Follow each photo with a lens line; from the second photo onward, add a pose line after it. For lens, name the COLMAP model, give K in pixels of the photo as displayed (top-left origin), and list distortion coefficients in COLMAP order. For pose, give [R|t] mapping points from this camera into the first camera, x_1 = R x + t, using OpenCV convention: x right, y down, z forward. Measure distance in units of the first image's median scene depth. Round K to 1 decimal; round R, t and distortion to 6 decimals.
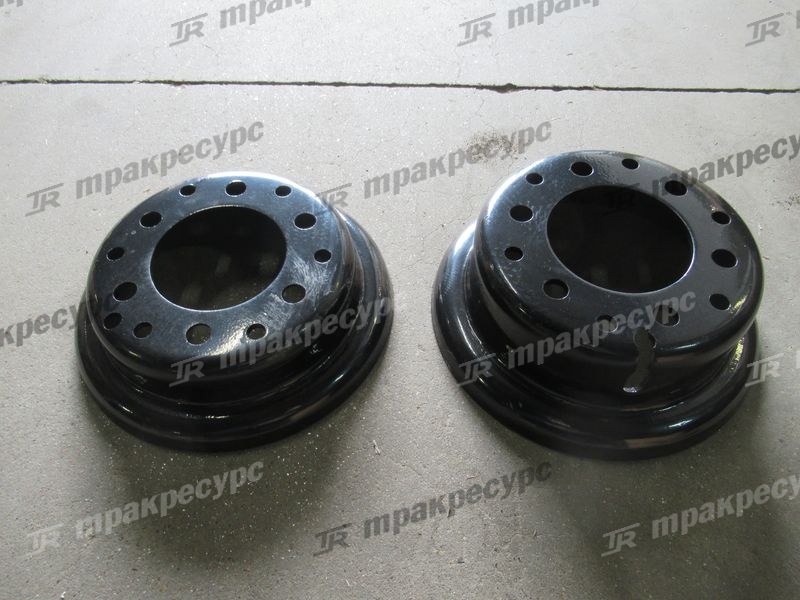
lens RADIAL K [[576.4, 0, 400.0], [0, 576.4, 299.8], [0, 0, 1]] dist [-0.005012, 0.002896]
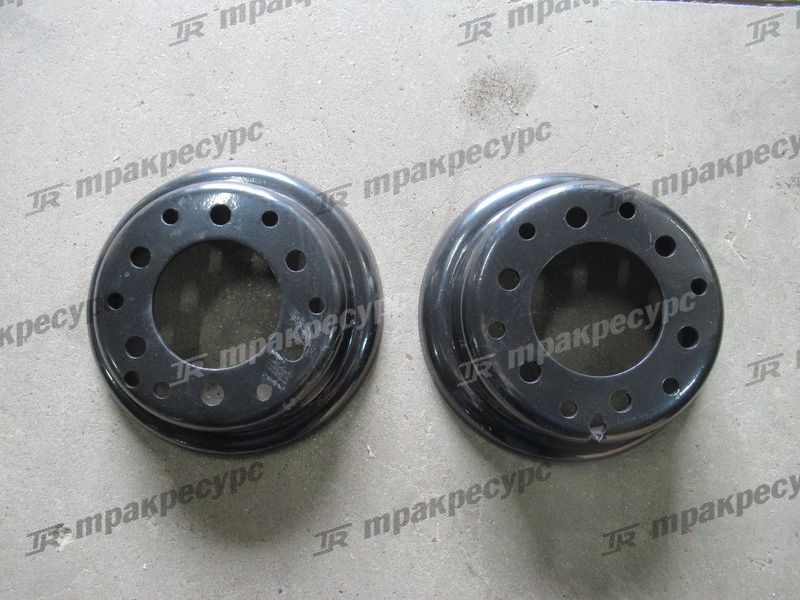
lens RADIAL K [[576.4, 0, 398.8], [0, 576.4, 299.5], [0, 0, 1]] dist [-0.005012, 0.002896]
pose [[0.999652, 0.000039, 0.026385, -0.008872], [-0.013257, 0.865346, 0.500999, -0.446432], [-0.022812, -0.501174, 0.865046, 0.069594]]
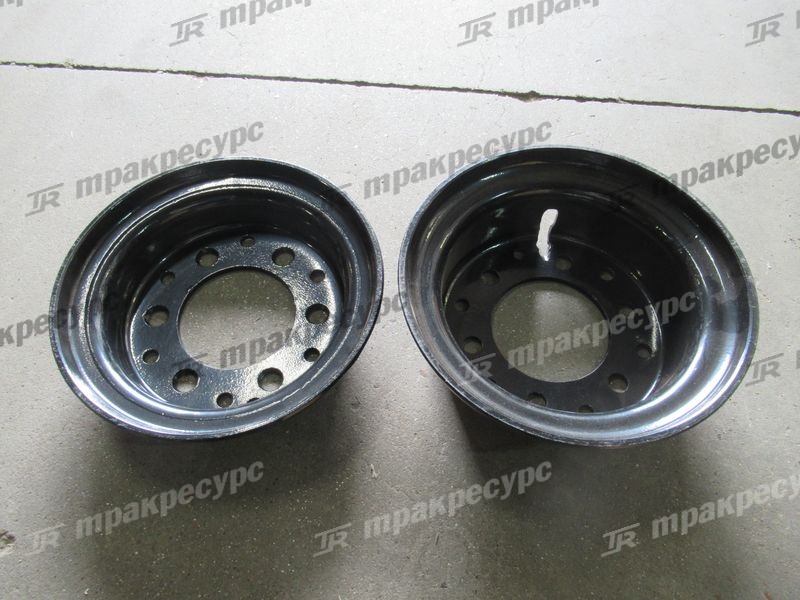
lens RADIAL K [[576.4, 0, 400.9], [0, 576.4, 299.8], [0, 0, 1]] dist [-0.005012, 0.002896]
pose [[0.997950, 0.056683, -0.029703, 0.016099], [-0.053628, 0.994019, 0.095136, -0.115329], [0.034918, -0.093349, 0.995021, -0.024686]]
